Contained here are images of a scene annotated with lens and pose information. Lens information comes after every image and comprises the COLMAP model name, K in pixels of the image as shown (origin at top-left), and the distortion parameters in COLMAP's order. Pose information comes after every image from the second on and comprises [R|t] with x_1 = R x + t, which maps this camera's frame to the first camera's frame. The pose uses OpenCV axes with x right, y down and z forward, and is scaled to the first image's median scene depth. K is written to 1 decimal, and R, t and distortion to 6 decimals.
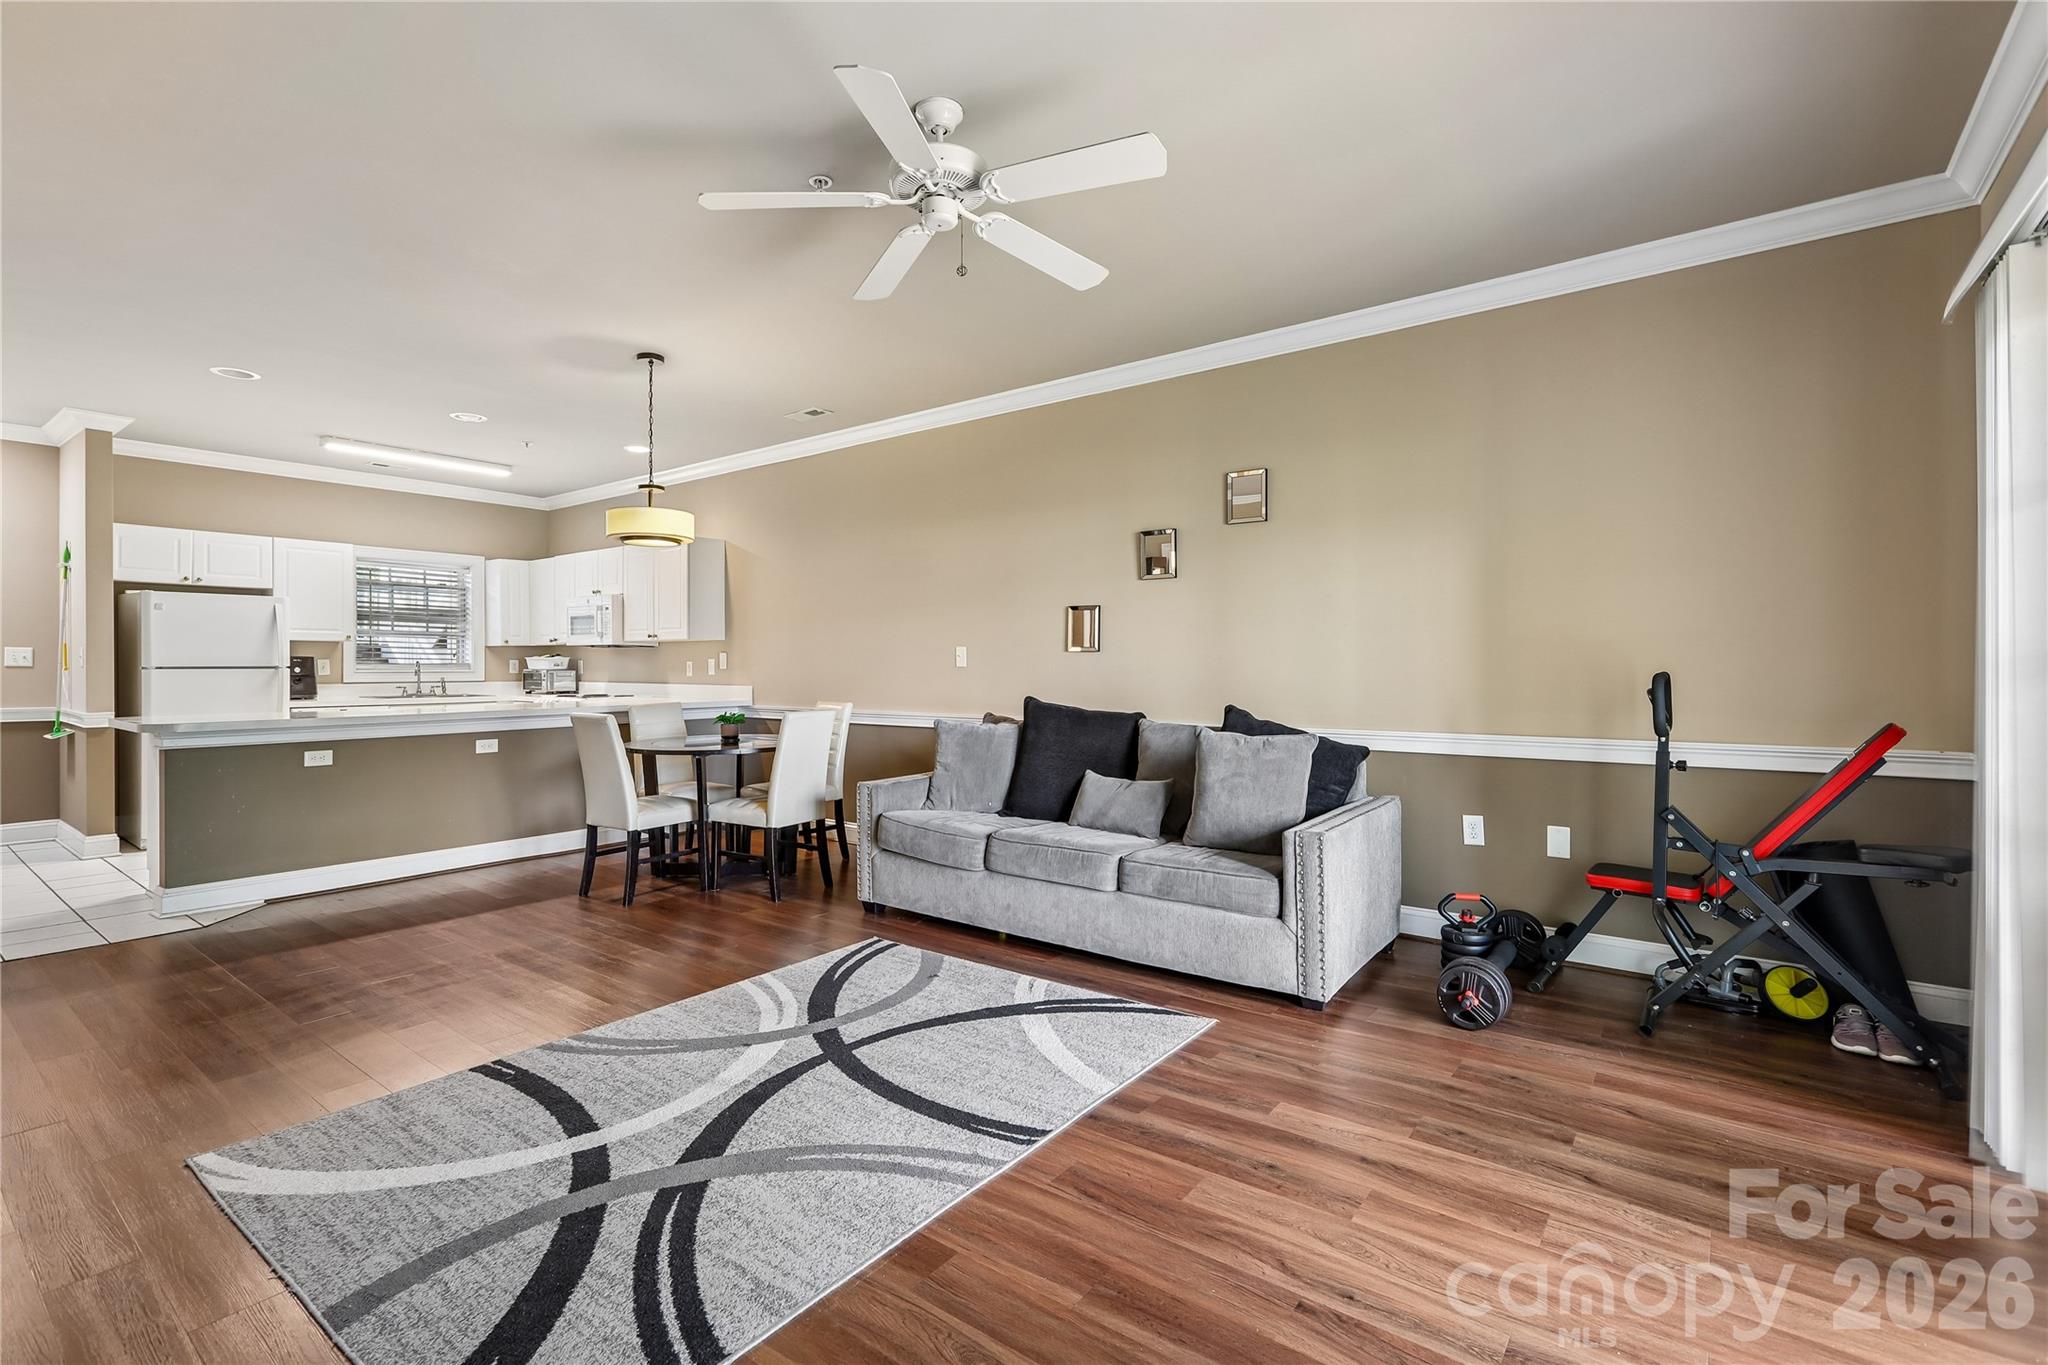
lens RADIAL K [[928.4, 0, 1037.2], [0, 928.4, 681.5], [0, 0, 1]] dist [-0.003220, 0.003659]
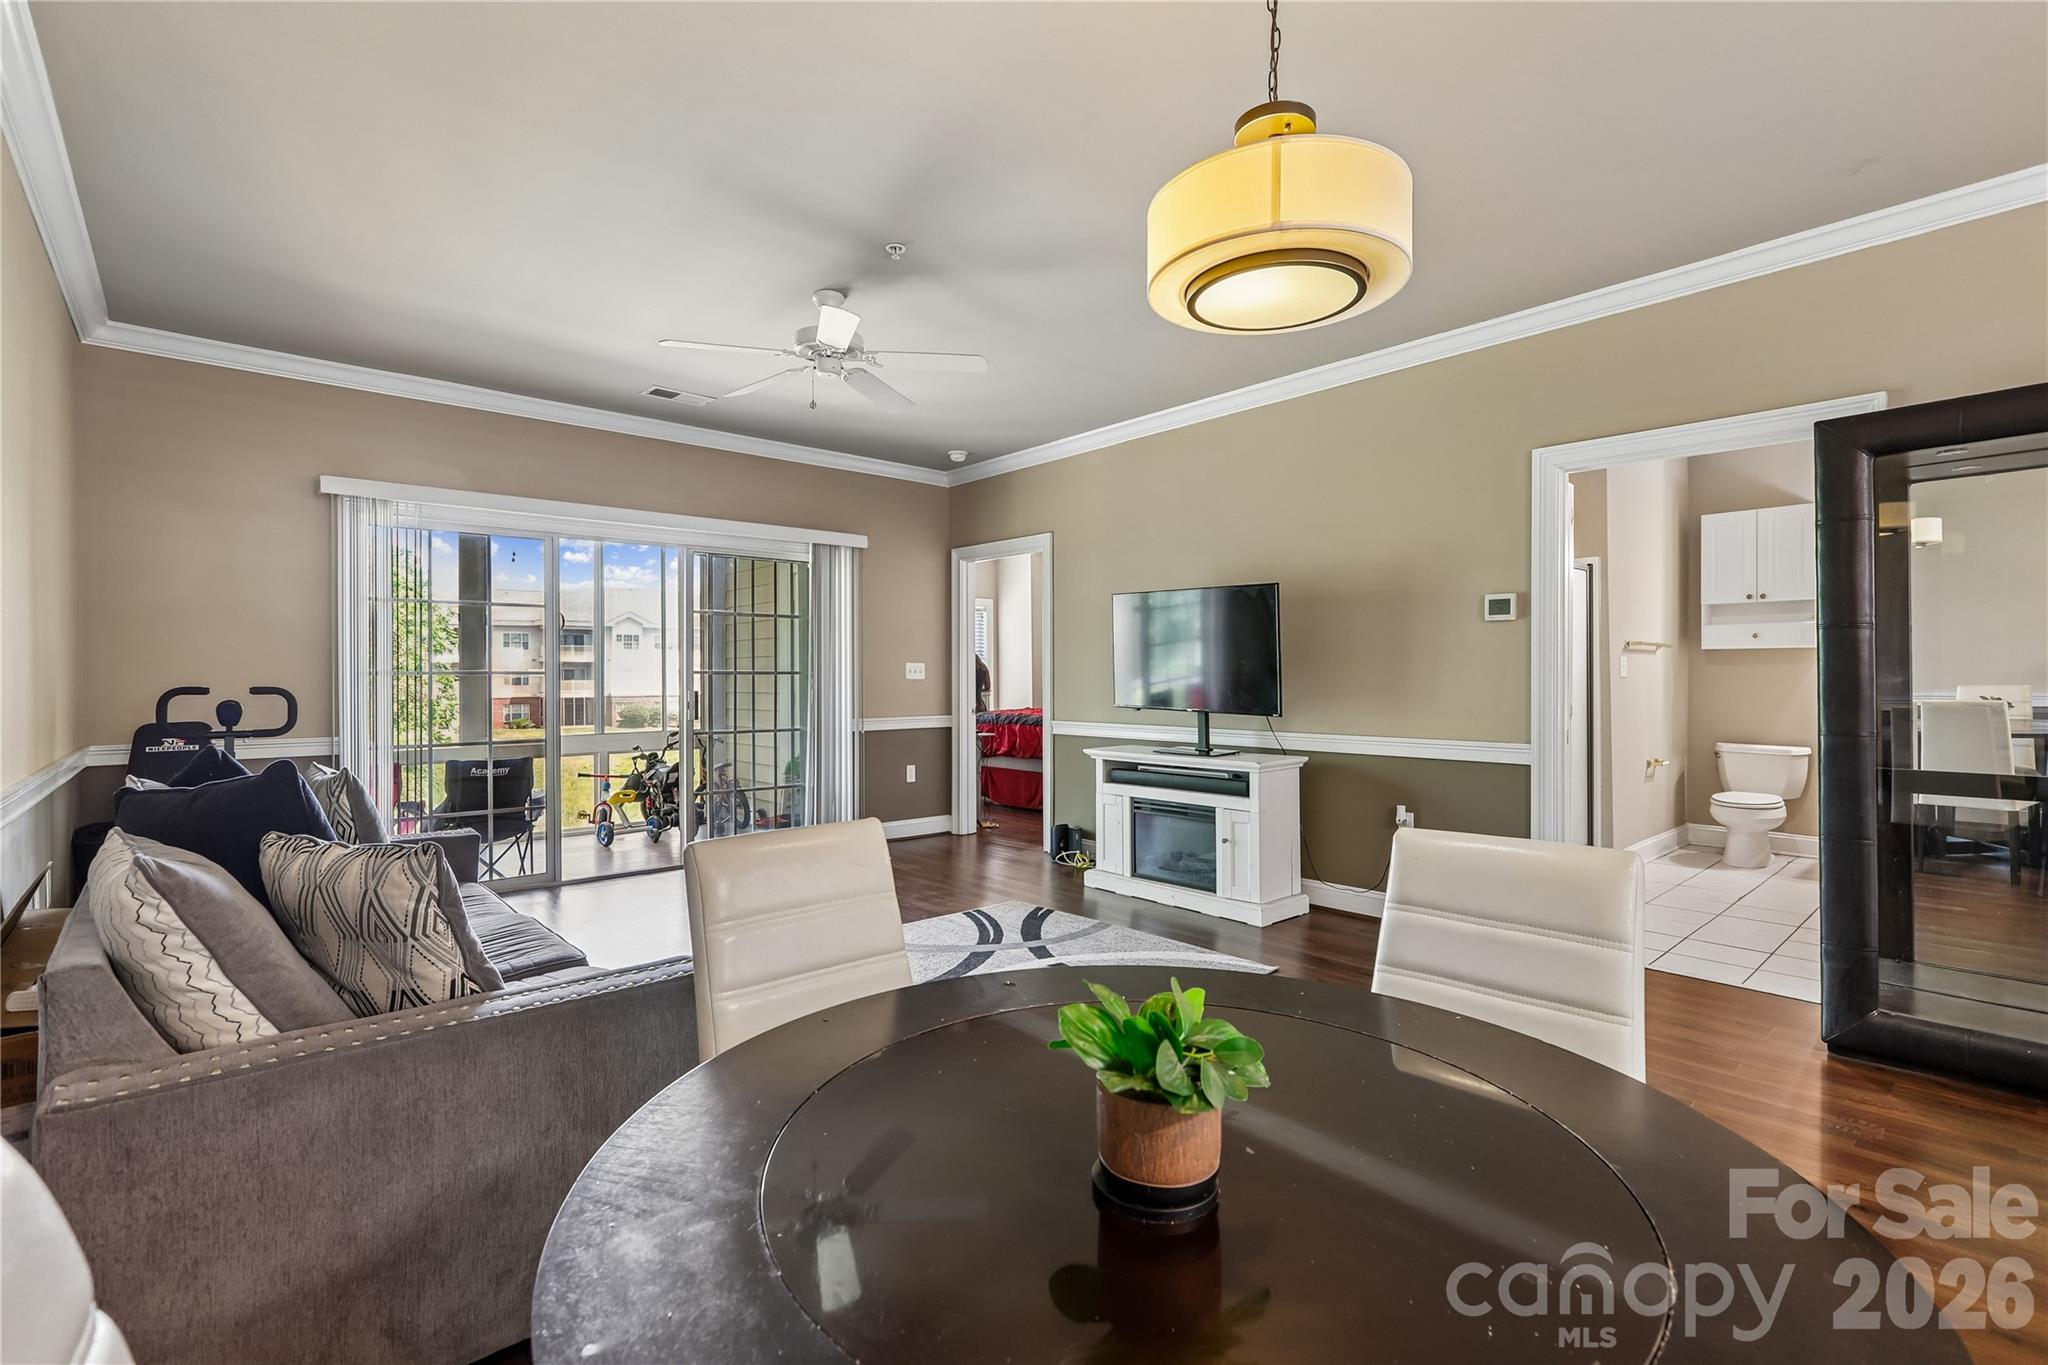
lens RADIAL K [[928.4, 0, 1024.5], [0, 928.4, 684.0], [0, 0, 1]] dist [-0.003220, 0.003659]
pose [[-0.979947, 0.003015, 0.199237, -0.359279], [0.008155, 0.999655, 0.024982, -0.021635], [-0.199093, 0.026106, -0.979633, 1.224918]]
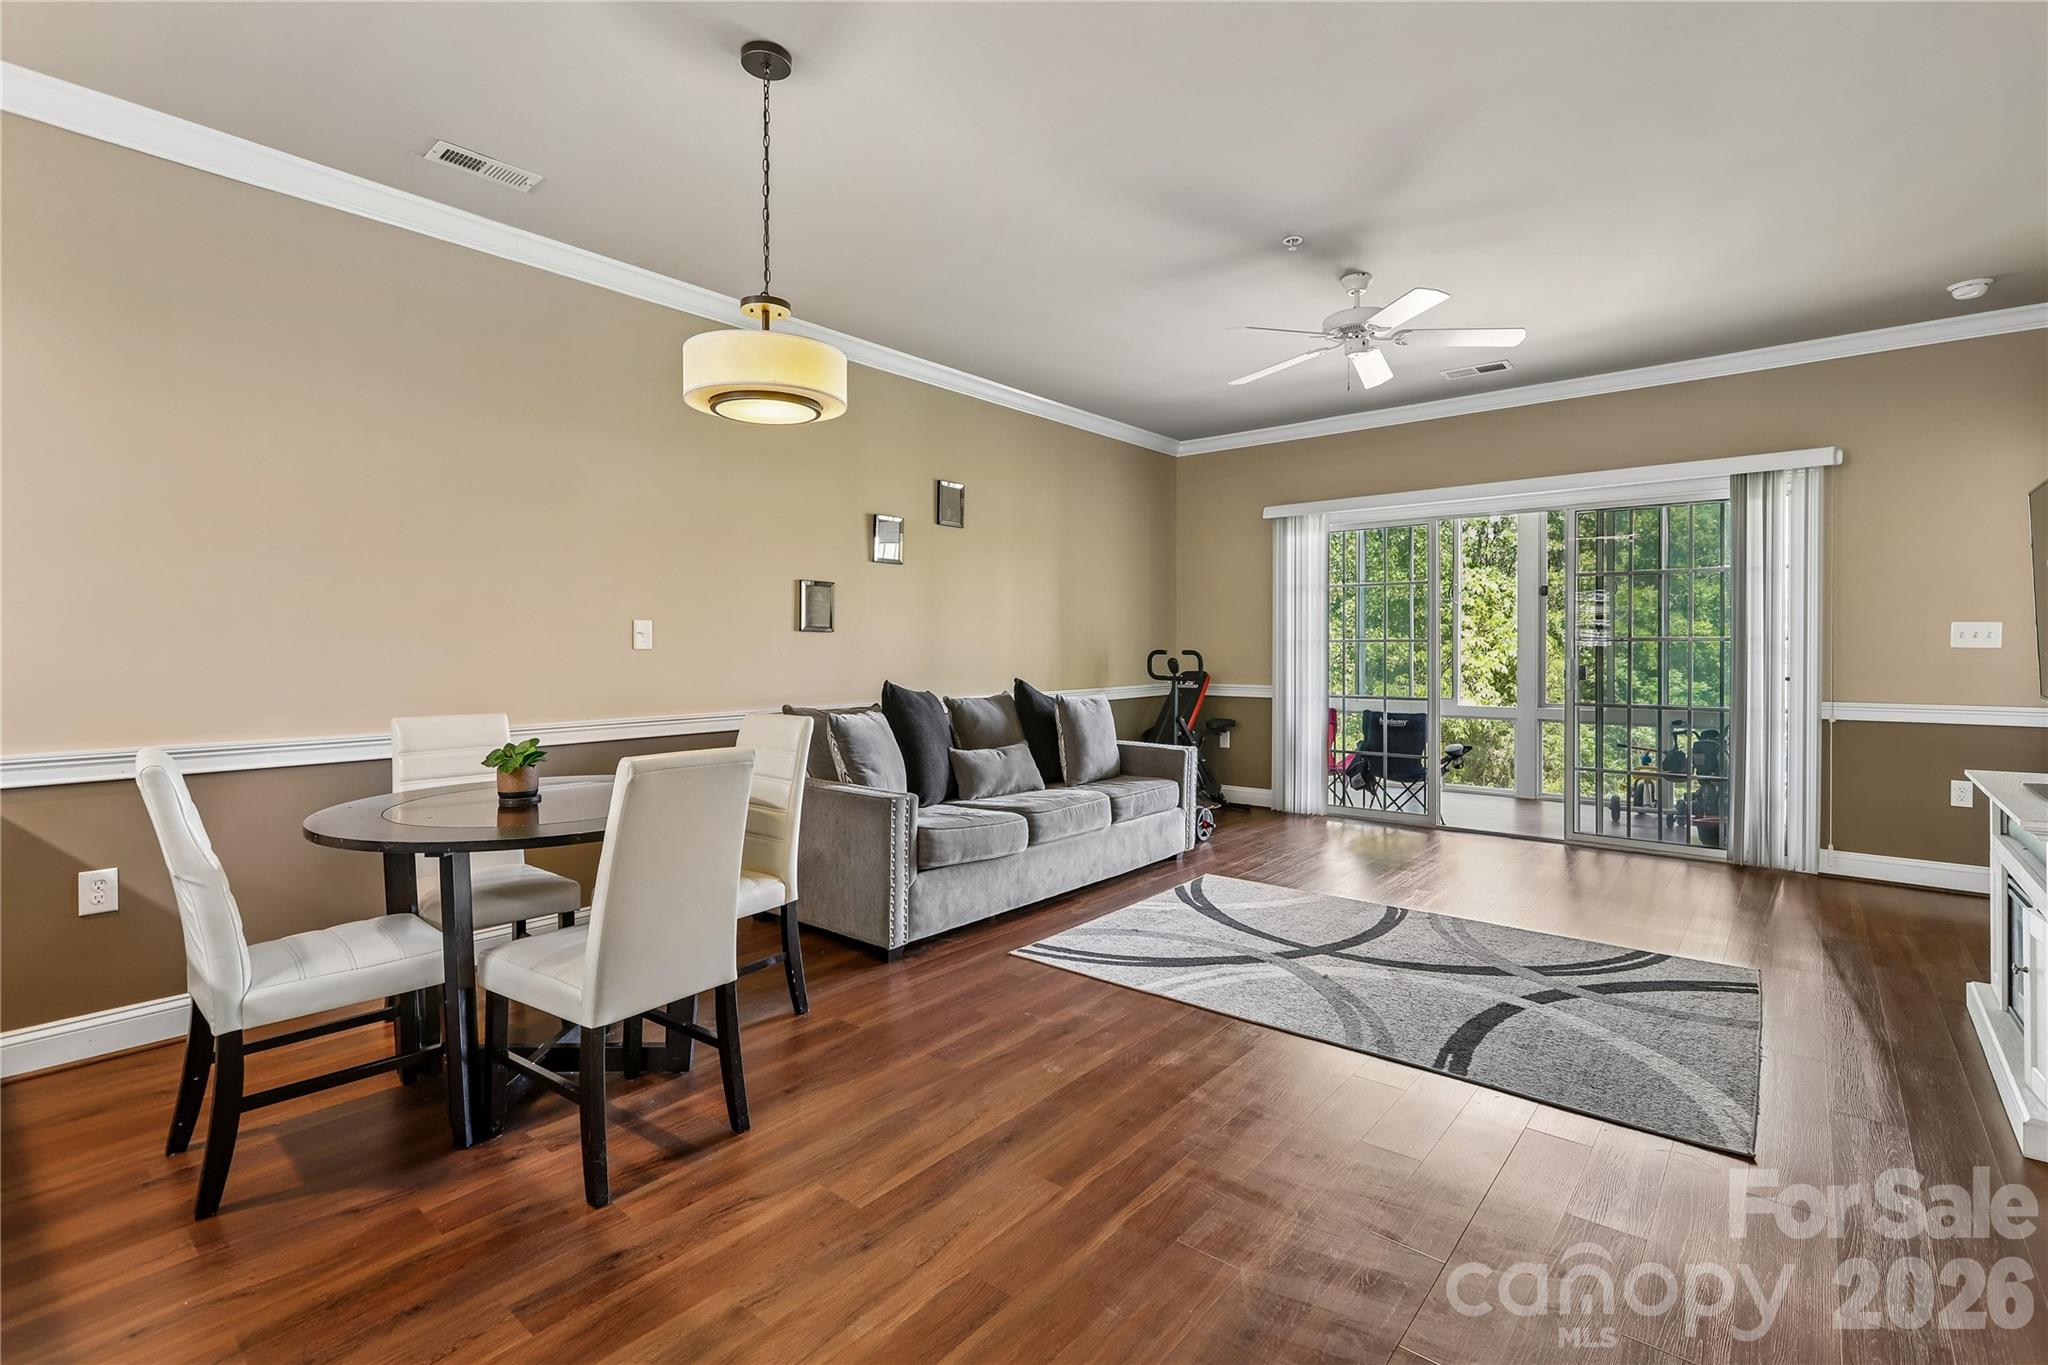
lens RADIAL K [[928.4, 0, 1020.8], [0, 928.4, 658.1], [0, 0, 1]] dist [-0.003220, 0.003659]
pose [[0.054737, -0.010920, 0.998441, -0.856379], [0.018735, 0.999775, 0.009907, -0.011284], [-0.998325, 0.018164, 0.054929, 0.759083]]
